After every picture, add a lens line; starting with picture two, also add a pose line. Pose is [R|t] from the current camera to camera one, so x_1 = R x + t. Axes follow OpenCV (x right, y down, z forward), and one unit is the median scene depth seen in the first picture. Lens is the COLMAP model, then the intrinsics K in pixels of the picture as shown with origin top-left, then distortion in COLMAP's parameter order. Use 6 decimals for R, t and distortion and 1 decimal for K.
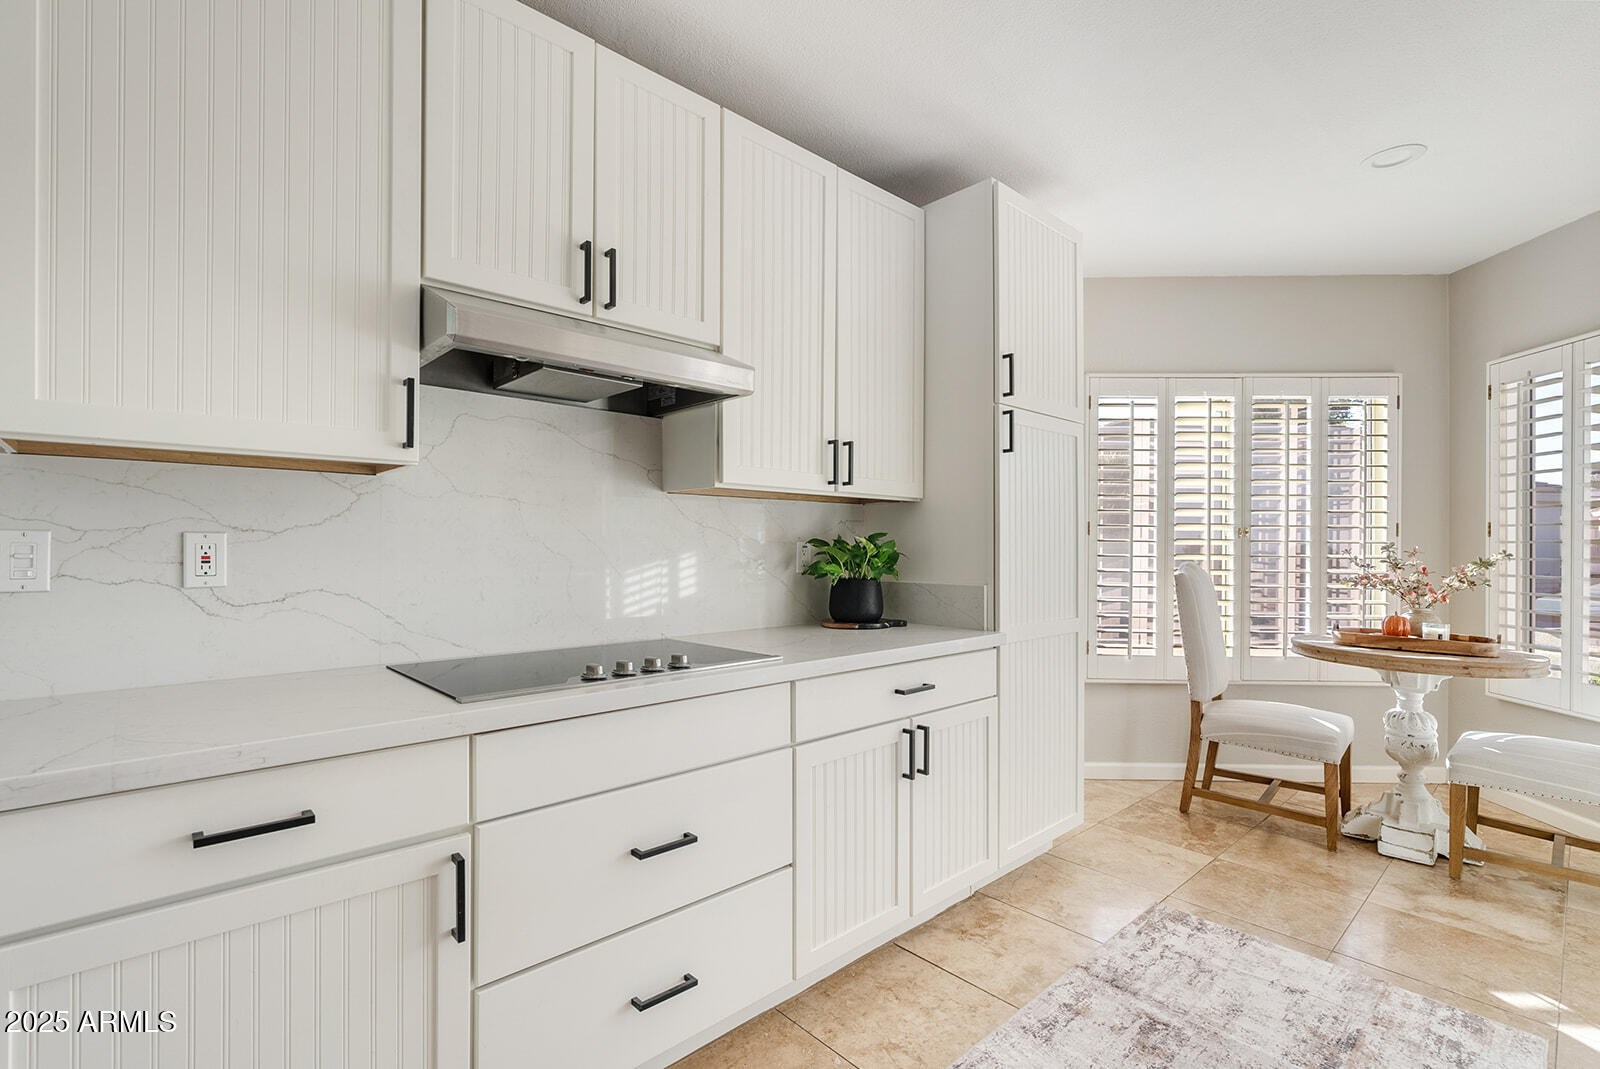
lens RADIAL K [[742.9, 0, 804.9], [0, 742.9, 541.5], [0, 0, 1]] dist [-0.001311, 0.000411]
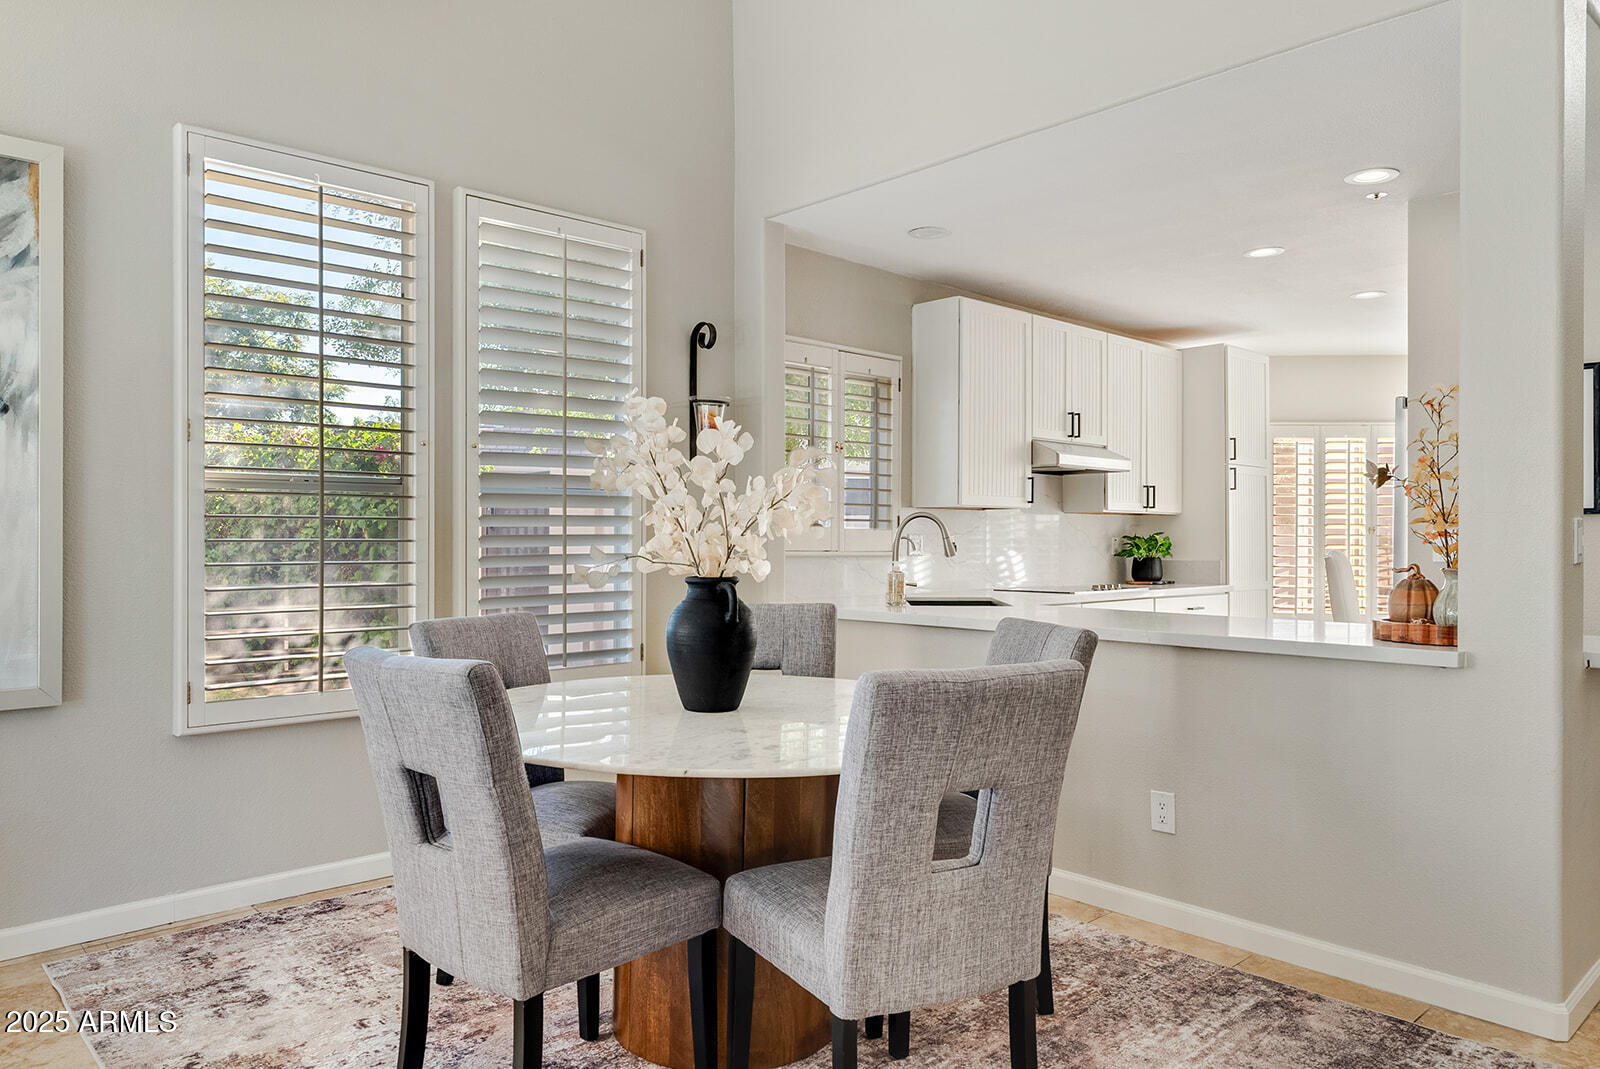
lens RADIAL K [[1080.3, 0, 800.0], [0, 1080.3, 534.5], [0, 0, 1]] dist [0.000763, 0.000700]
pose [[0.999986, -0.004057, -0.003305, -0.687572], [0.004054, 0.999991, -0.000887, -0.007074], [0.003309, 0.000874, 0.999994, -1.465832]]
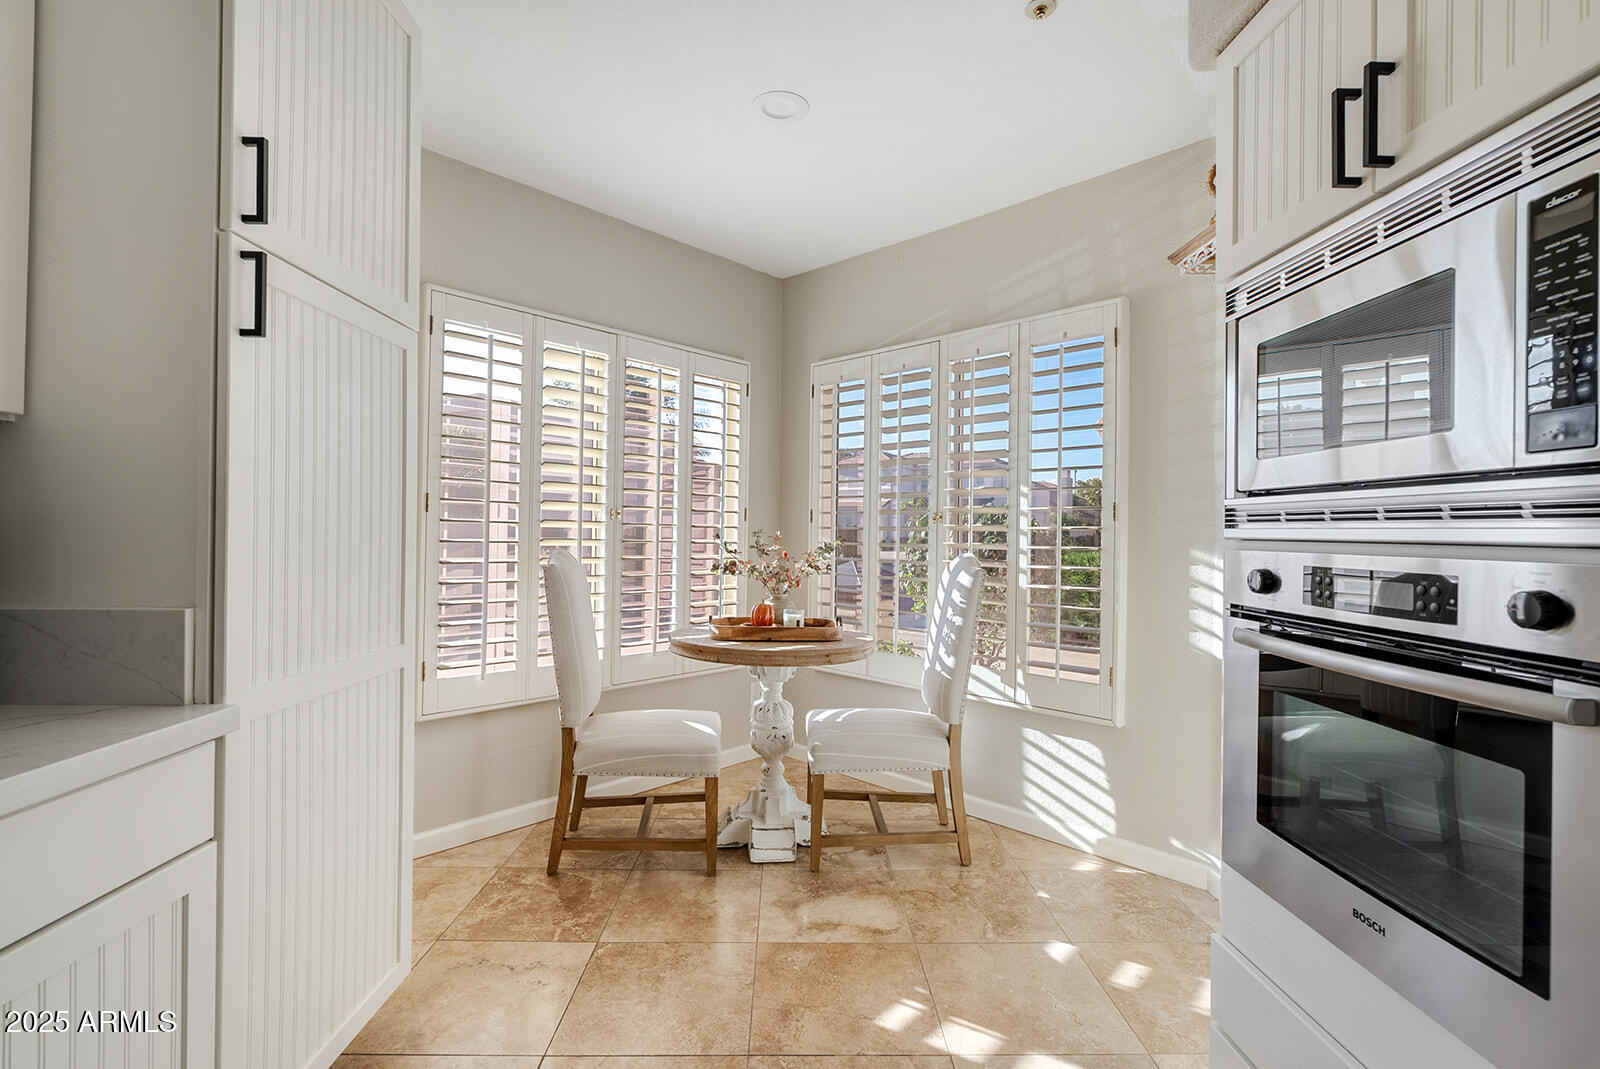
lens RADIAL K [[722.2, 0, 800.9], [0, 722.2, 531.9], [0, 0, 1]] dist [-0.006548, 0.001051]
pose [[0.669659, 0.005917, 0.742646, 0.137651], [-0.014902, 0.999874, 0.005471, 0.001454], [-0.742520, -0.014731, 0.669662, 0.342469]]
